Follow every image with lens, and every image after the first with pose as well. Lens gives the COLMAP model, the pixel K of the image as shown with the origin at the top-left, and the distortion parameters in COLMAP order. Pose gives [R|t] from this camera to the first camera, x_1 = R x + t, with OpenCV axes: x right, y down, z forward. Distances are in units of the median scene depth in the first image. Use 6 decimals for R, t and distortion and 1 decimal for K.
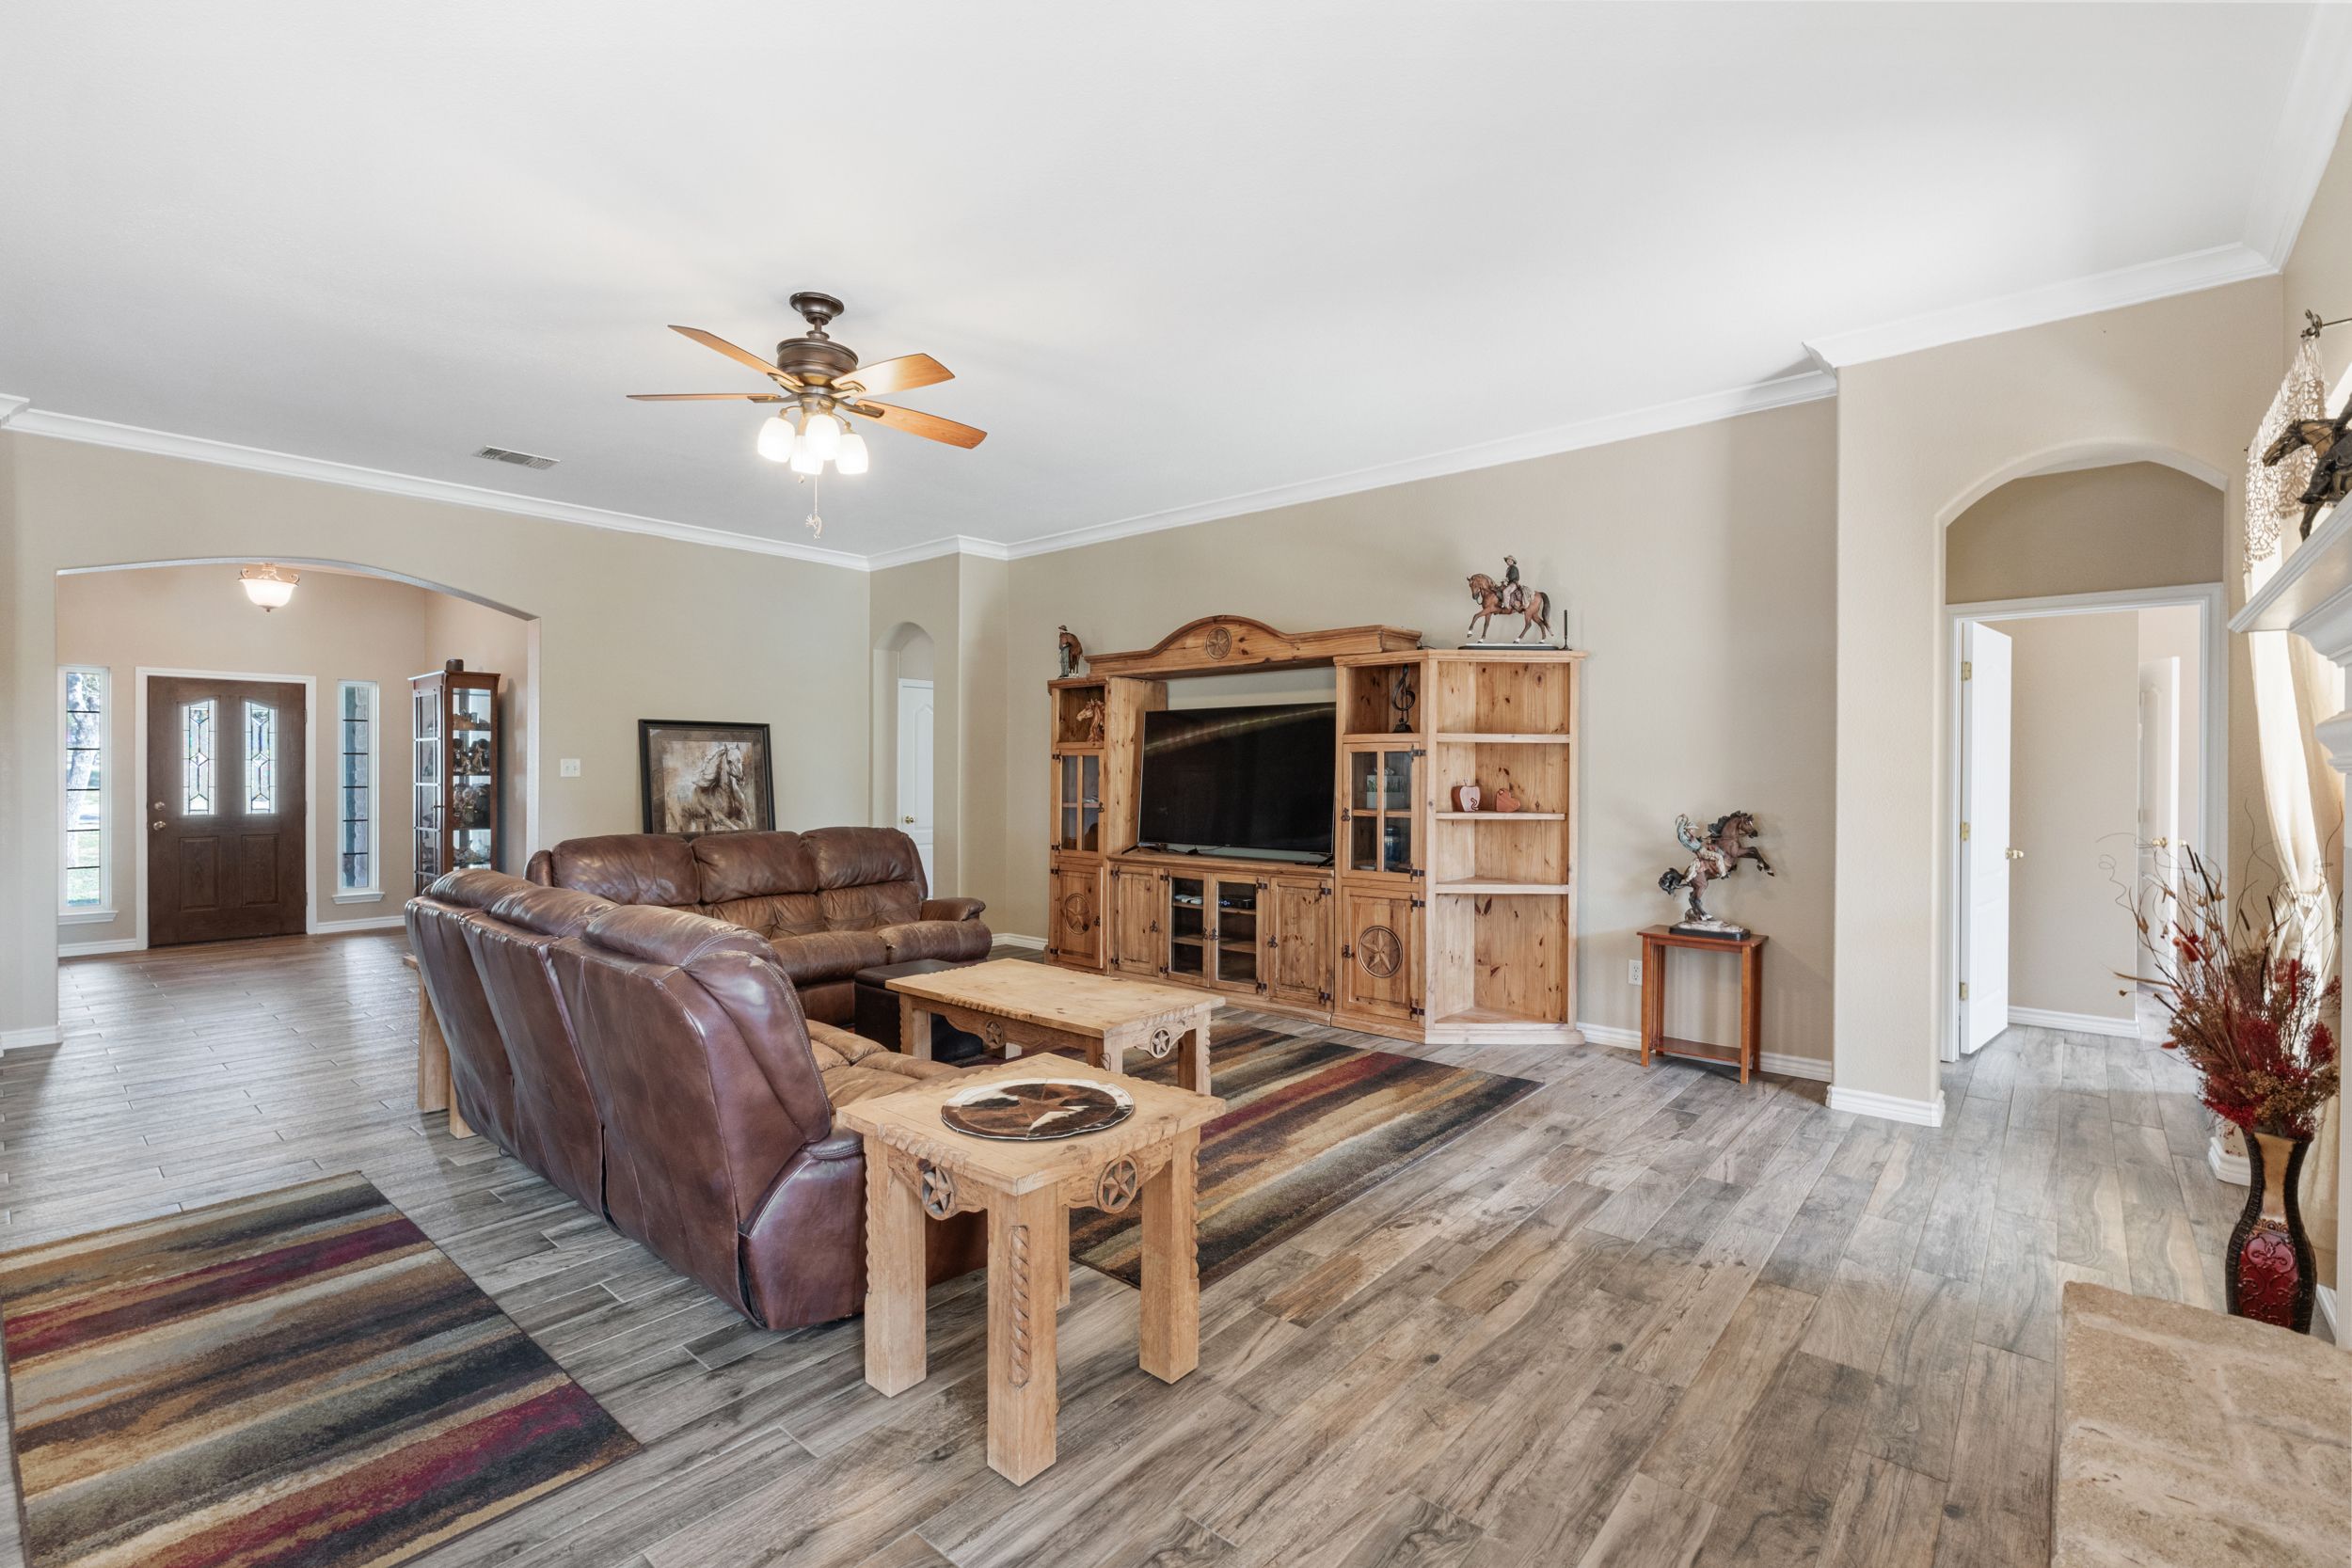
lens RADIAL K [[1054.2, 0, 1178.7], [0, 1054.2, 784.2], [0, 0, 1]] dist [-0.001779, -0.000205]
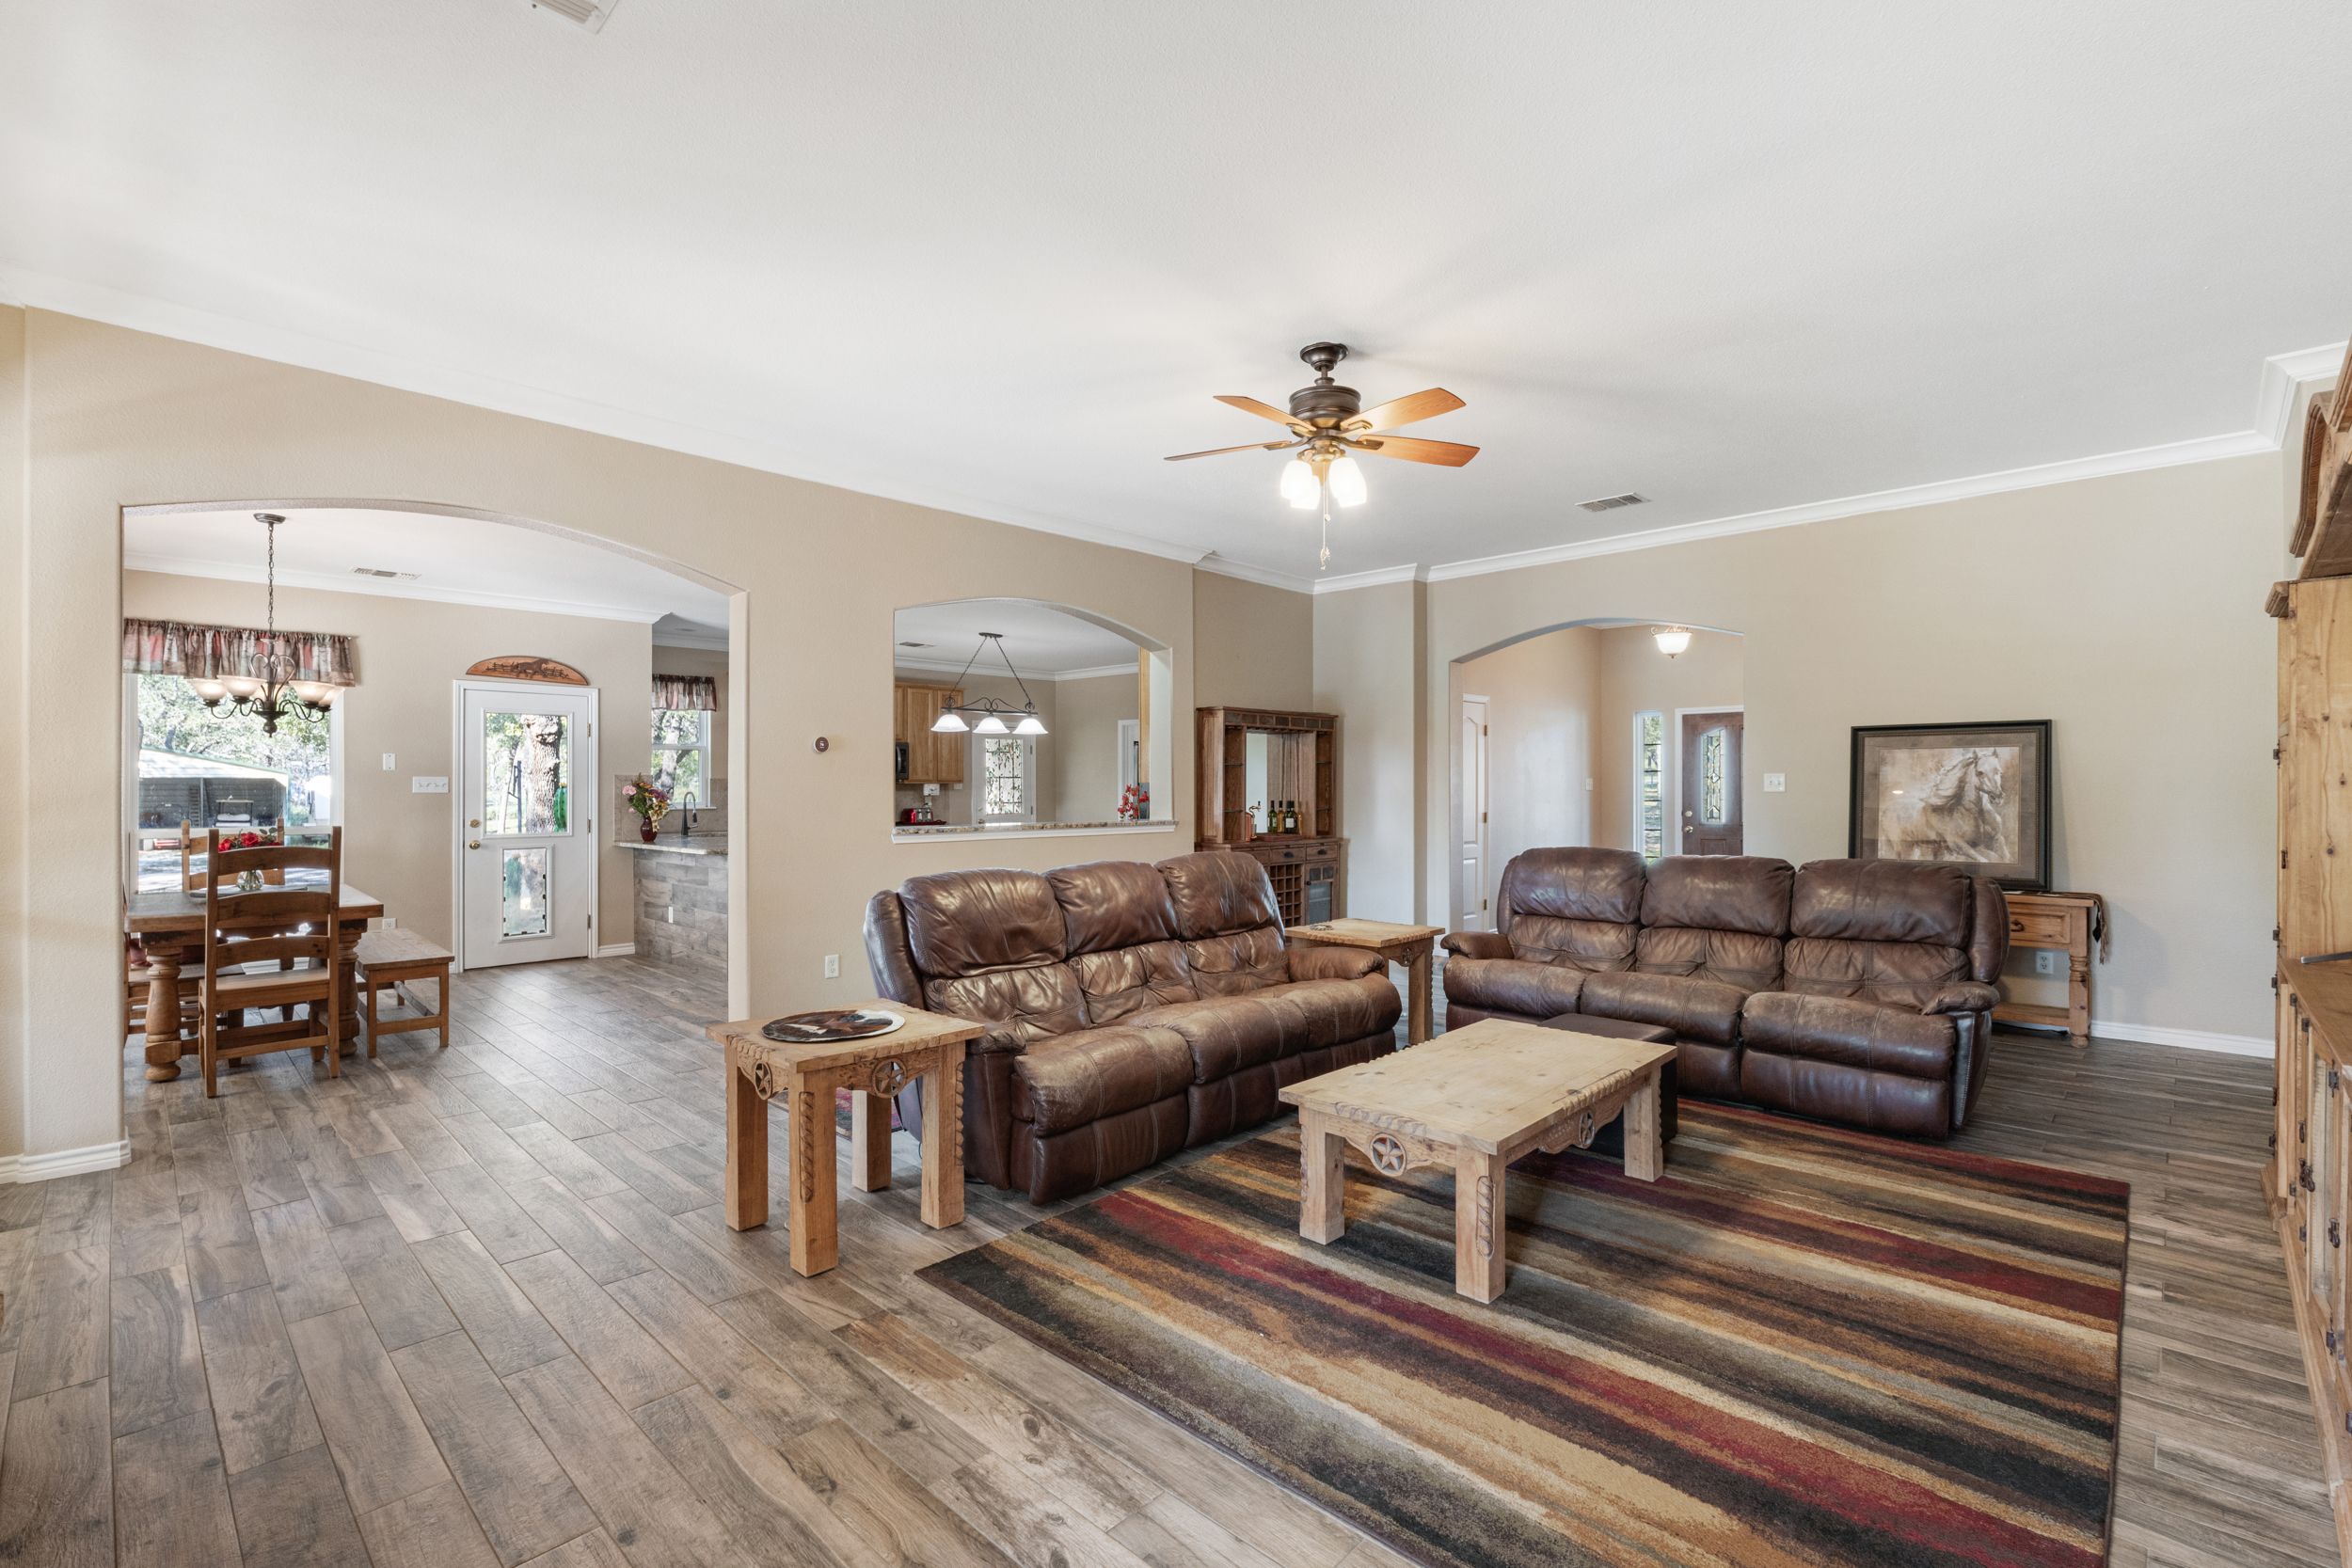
lens RADIAL K [[1054.2, 0, 1178.7], [0, 1054.2, 784.2], [0, 0, 1]] dist [-0.001779, -0.000205]
pose [[-0.064445, -0.008999, -0.997881, 0.701708], [-0.010036, 0.999915, -0.008369, -0.001834], [0.997871, 0.009475, -0.064529, 0.879400]]
